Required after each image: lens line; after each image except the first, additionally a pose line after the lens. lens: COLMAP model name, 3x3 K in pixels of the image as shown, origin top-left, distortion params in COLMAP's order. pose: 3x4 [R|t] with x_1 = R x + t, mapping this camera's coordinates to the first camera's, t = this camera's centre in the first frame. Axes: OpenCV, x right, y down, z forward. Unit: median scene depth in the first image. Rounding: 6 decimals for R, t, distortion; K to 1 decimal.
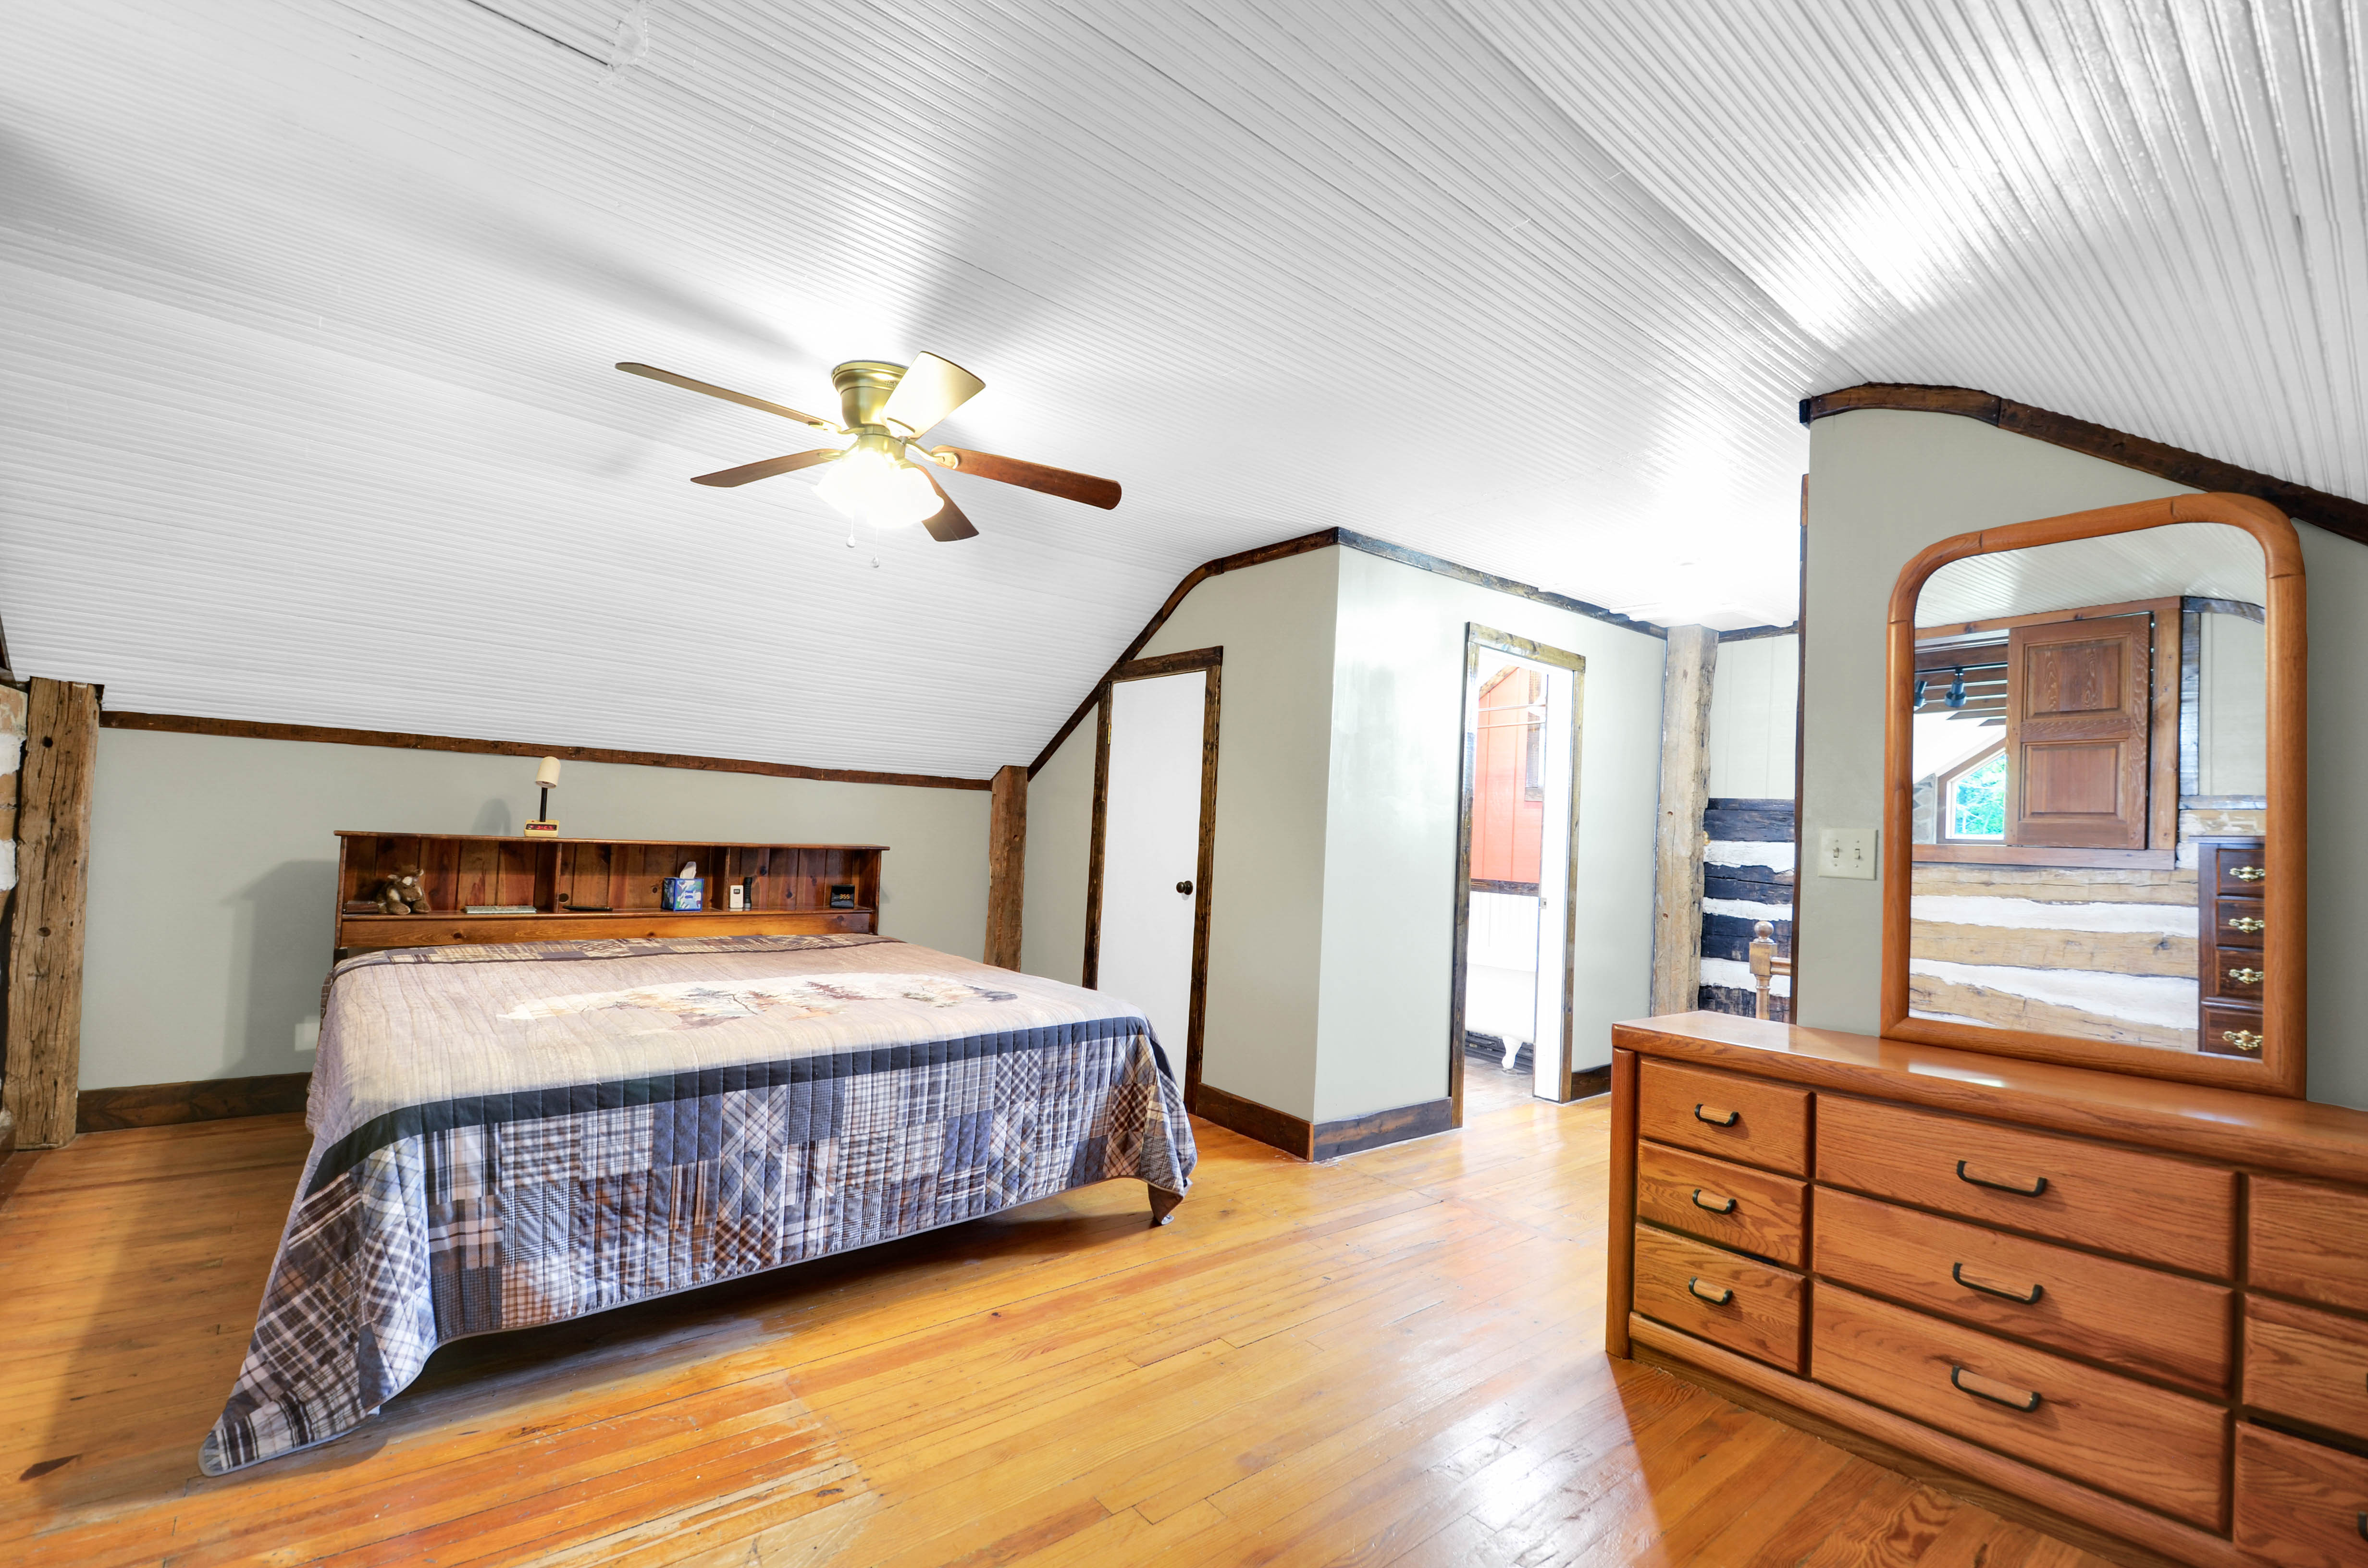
lens RADIAL K [[1032.0, 0, 1188.3], [0, 1032.0, 802.5], [0, 0, 1]] dist [0.016047, -0.021544]
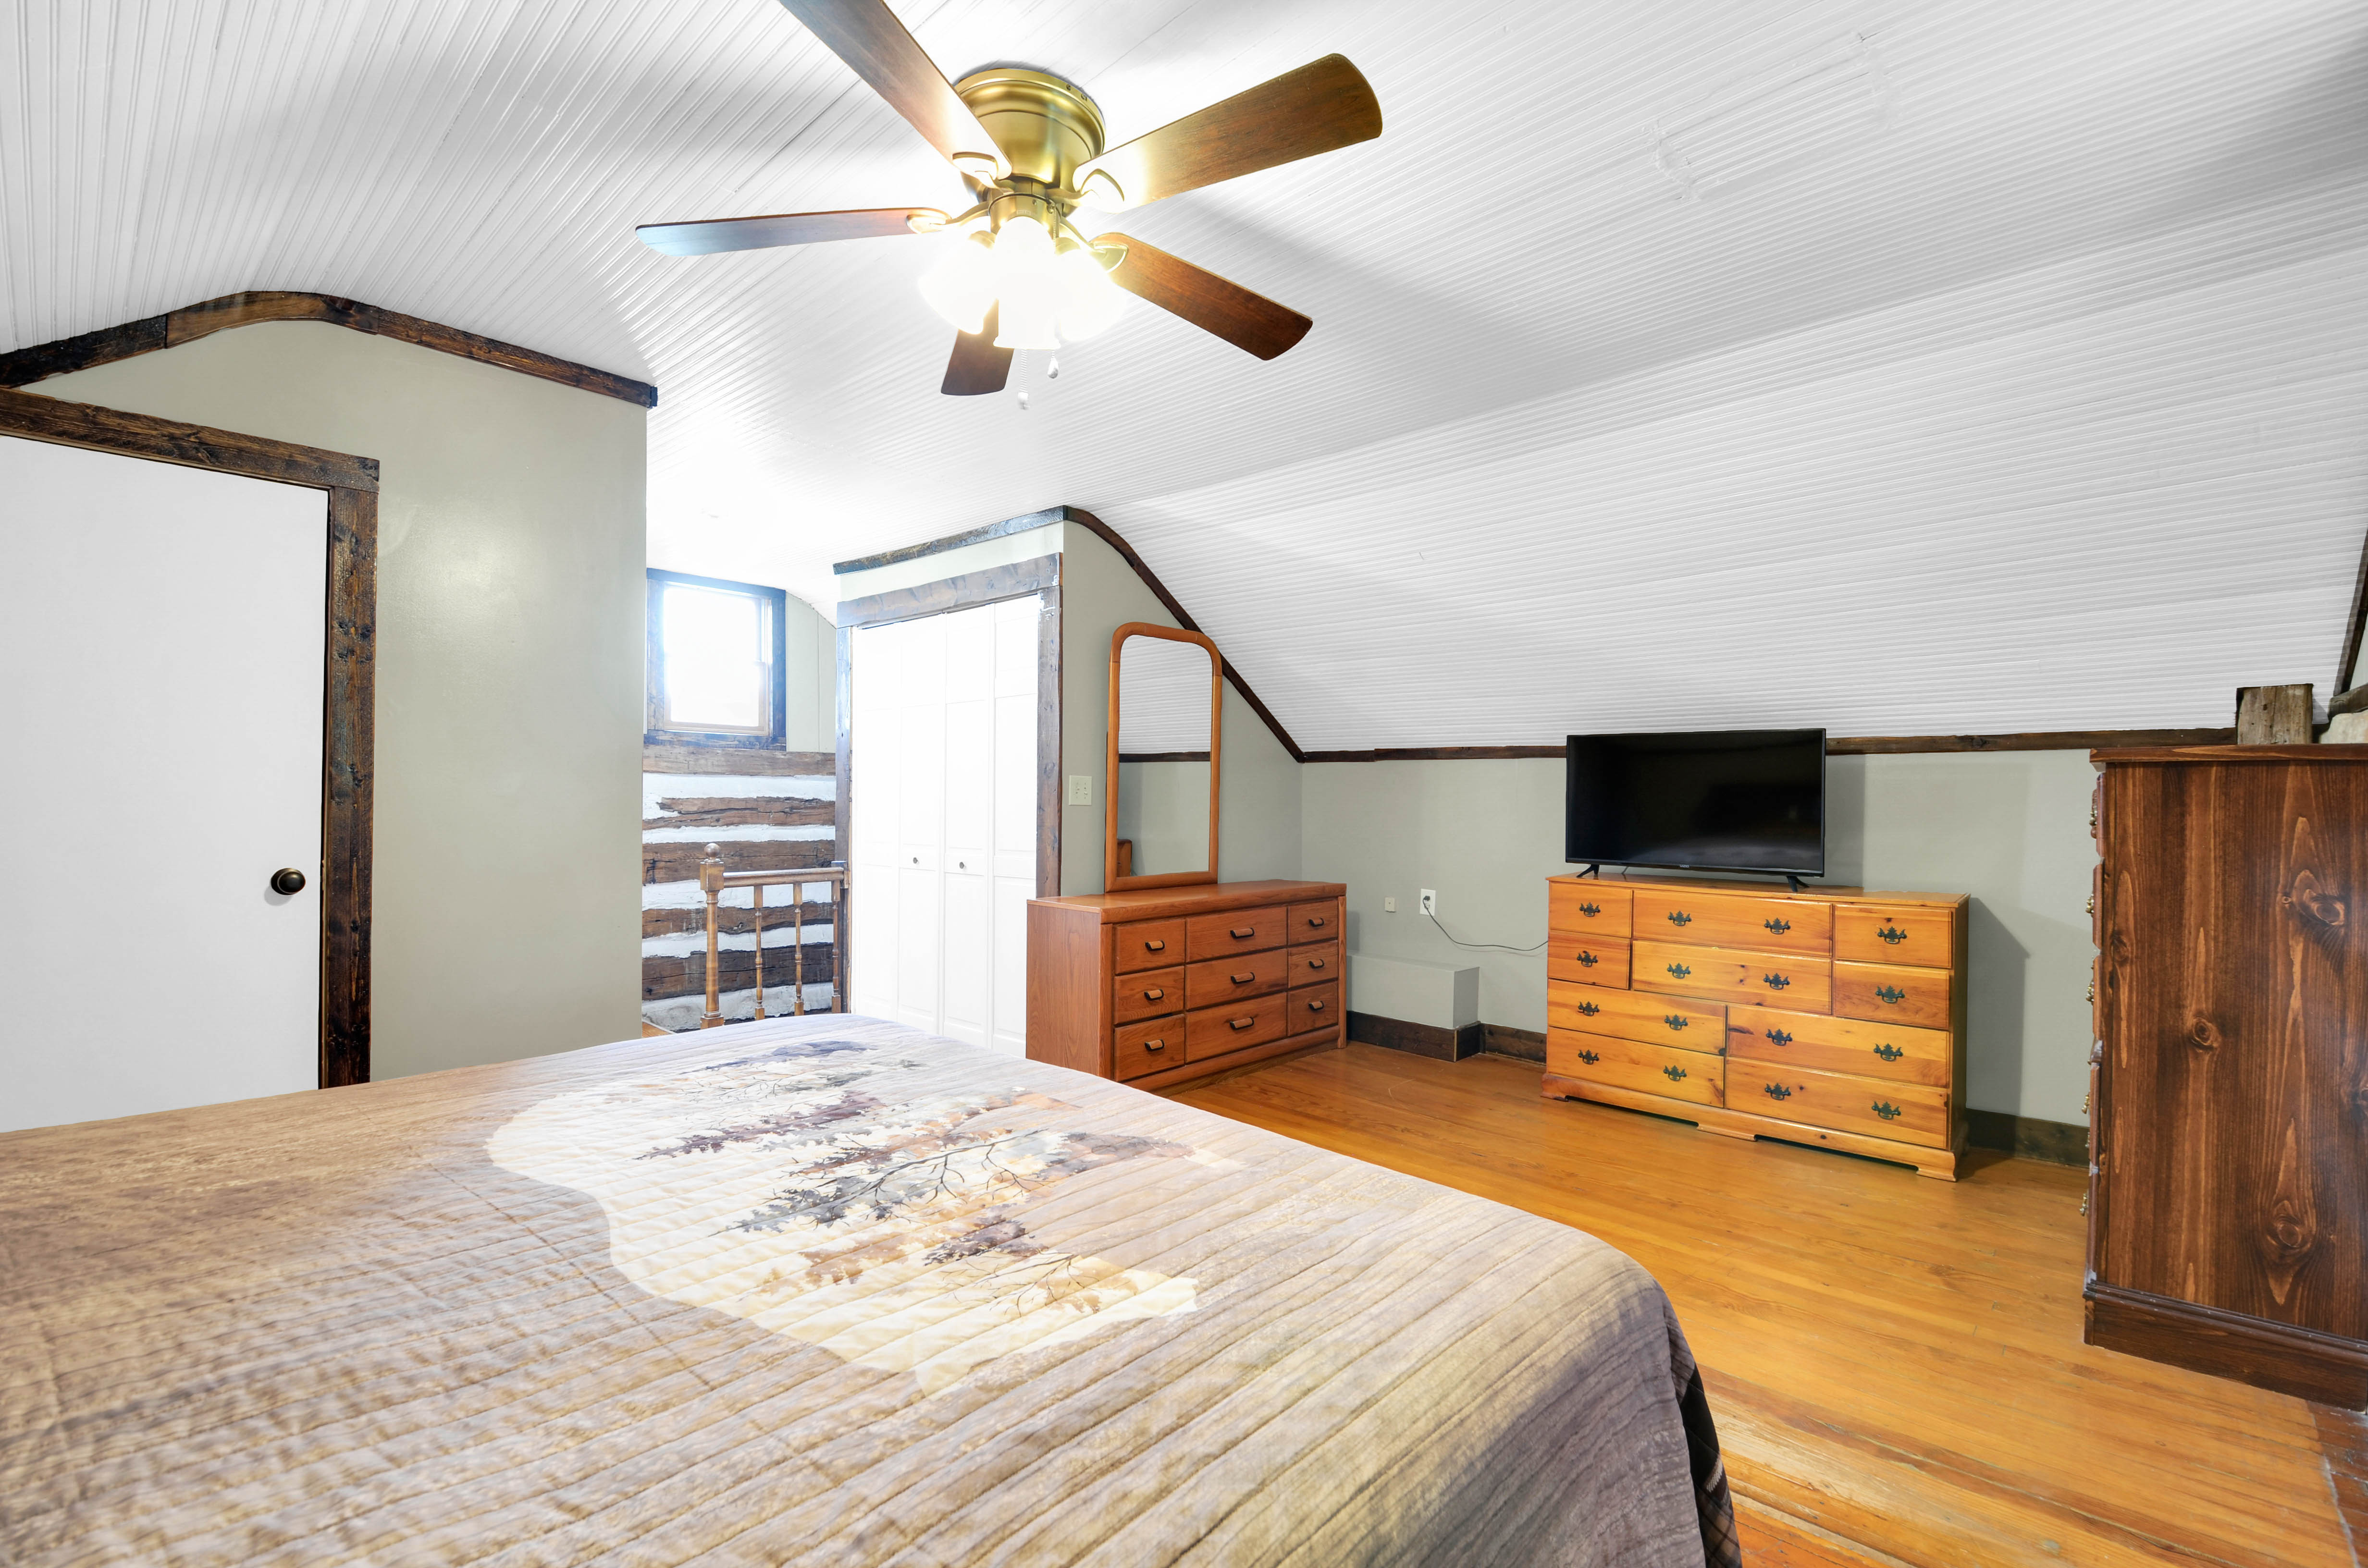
lens RADIAL K [[1032.0, 0, 1188.3], [0, 1032.0, 802.5], [0, 0, 1]] dist [0.016047, -0.021544]
pose [[-0.135744, -0.053026, 0.989324, -1.317012], [-0.054542, 0.997452, 0.045978, -0.025139], [-0.989241, -0.047719, -0.138290, 1.300513]]
